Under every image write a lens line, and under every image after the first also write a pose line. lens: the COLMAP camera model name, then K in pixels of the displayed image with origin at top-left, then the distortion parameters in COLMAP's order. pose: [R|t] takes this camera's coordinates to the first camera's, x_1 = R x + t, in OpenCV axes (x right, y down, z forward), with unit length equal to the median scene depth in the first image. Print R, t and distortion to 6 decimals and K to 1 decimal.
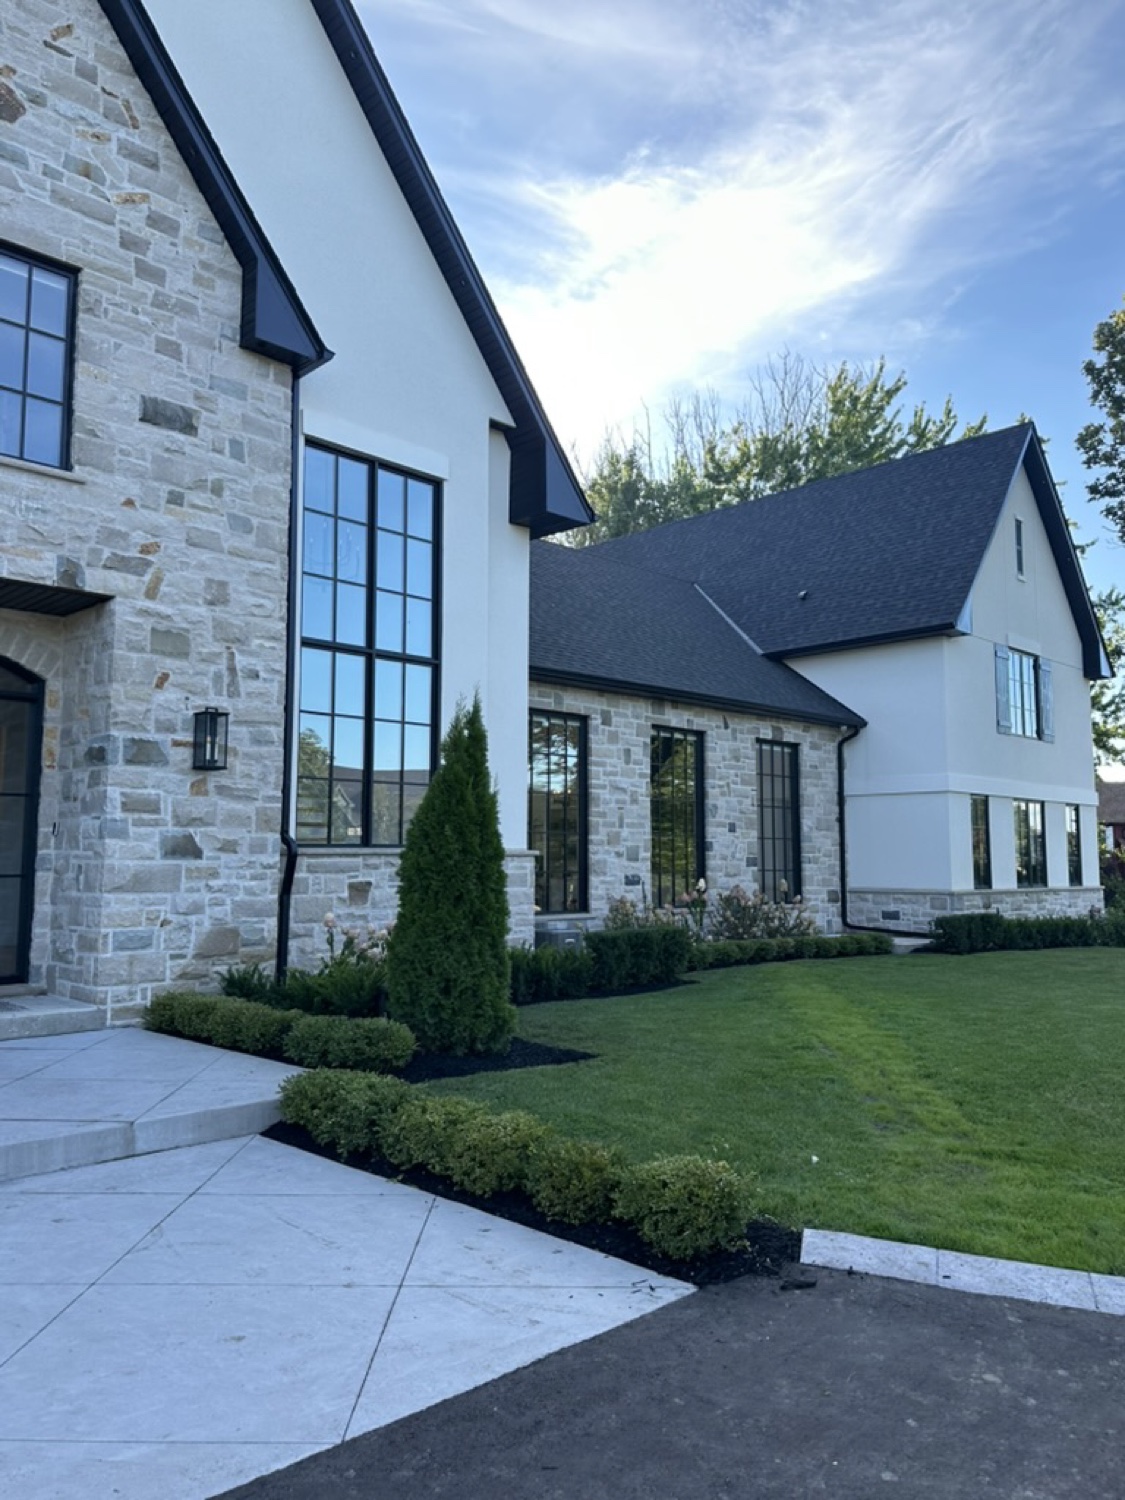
lens RADIAL K [[1120.0, 0, 562.5], [0, 1120.0, 750.0], [0, 0, 1]] dist [0.065902, -0.091281]
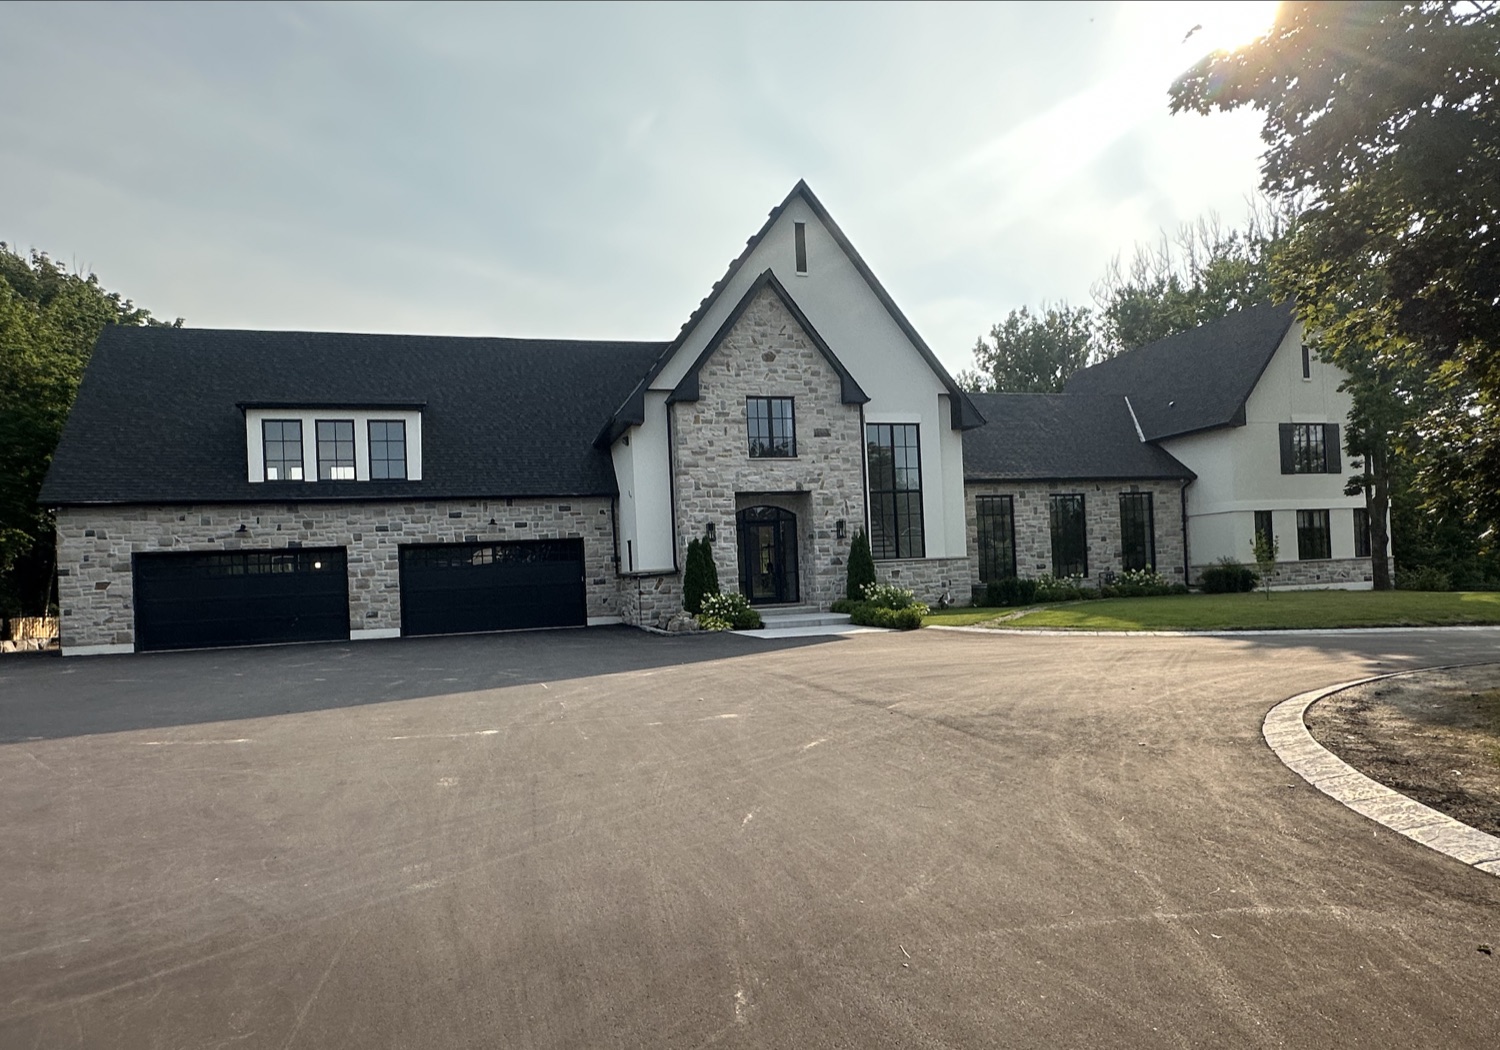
lens RADIAL K [[1087.9, 0, 750.0], [0, 1087.9, 525.0], [0, 0, 1]] dist [-0.000196, -0.000147]
pose [[0.887700, -0.070732, -0.454957, 0.843824], [0.094103, 0.995143, 0.028898, -0.129211], [0.450703, -0.068465, 0.890044, -1.839052]]
